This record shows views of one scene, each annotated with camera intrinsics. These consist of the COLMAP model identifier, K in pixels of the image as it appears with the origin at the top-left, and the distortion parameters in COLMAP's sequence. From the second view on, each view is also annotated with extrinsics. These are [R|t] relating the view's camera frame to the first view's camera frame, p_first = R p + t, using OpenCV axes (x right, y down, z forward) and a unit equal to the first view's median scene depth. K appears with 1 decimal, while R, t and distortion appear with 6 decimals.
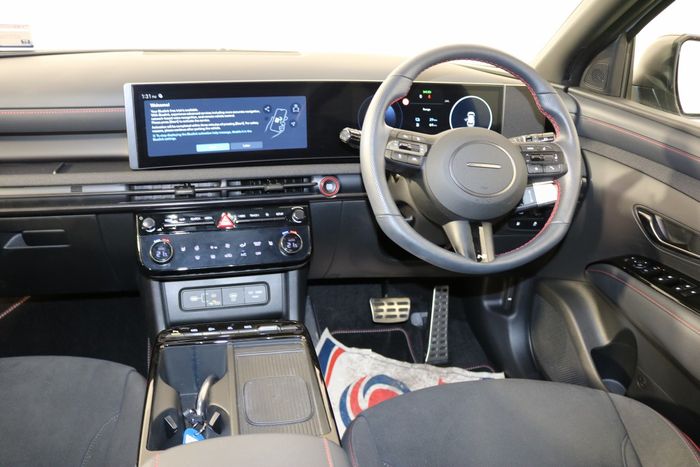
lens RADIAL K [[577.3, 0, 350.0], [0, 577.3, 233.5], [0, 0, 1]] dist [-0.152017, 0.101342]
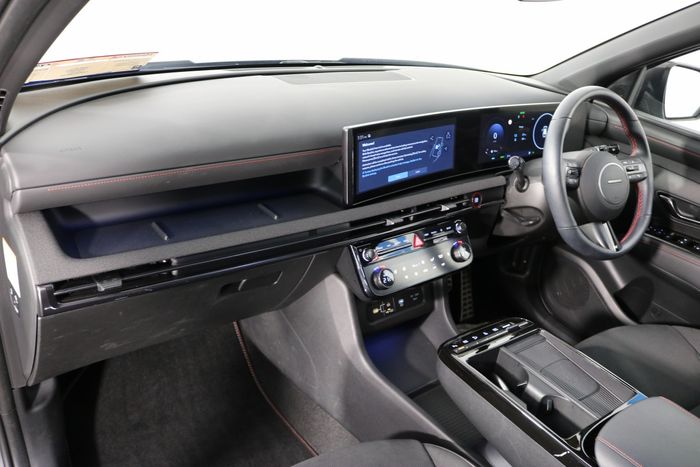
lens RADIAL K [[577.3, 0, 350.0], [0, 577.3, 233.5], [0, 0, 1]] dist [-0.152017, 0.101342]
pose [[0.925776, -0.122870, 0.357550, -0.737462], [0.086838, 0.989539, 0.115205, -0.177494], [-0.367965, -0.075605, 0.926761, -0.016907]]
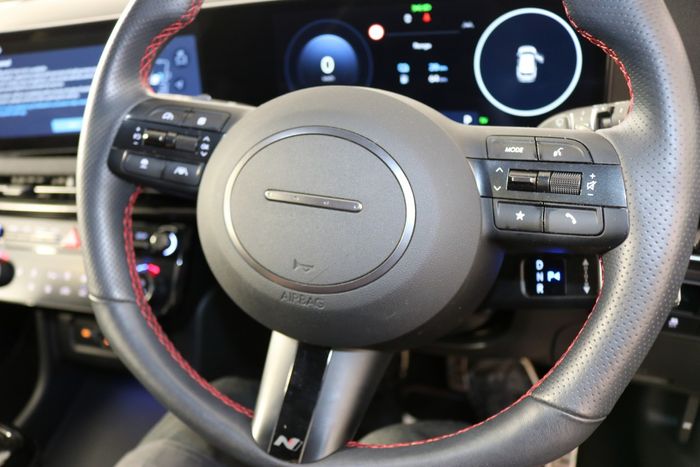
lens RADIAL K [[577.3, 0, 350.0], [0, 577.3, 233.5], [0, 0, 1]] dist [-0.152017, 0.101342]
pose [[0.833150, 0.125185, -0.538692, 0.388667], [-0.078479, 0.990949, 0.108906, -0.120616], [0.547450, -0.048459, 0.835434, 0.624582]]
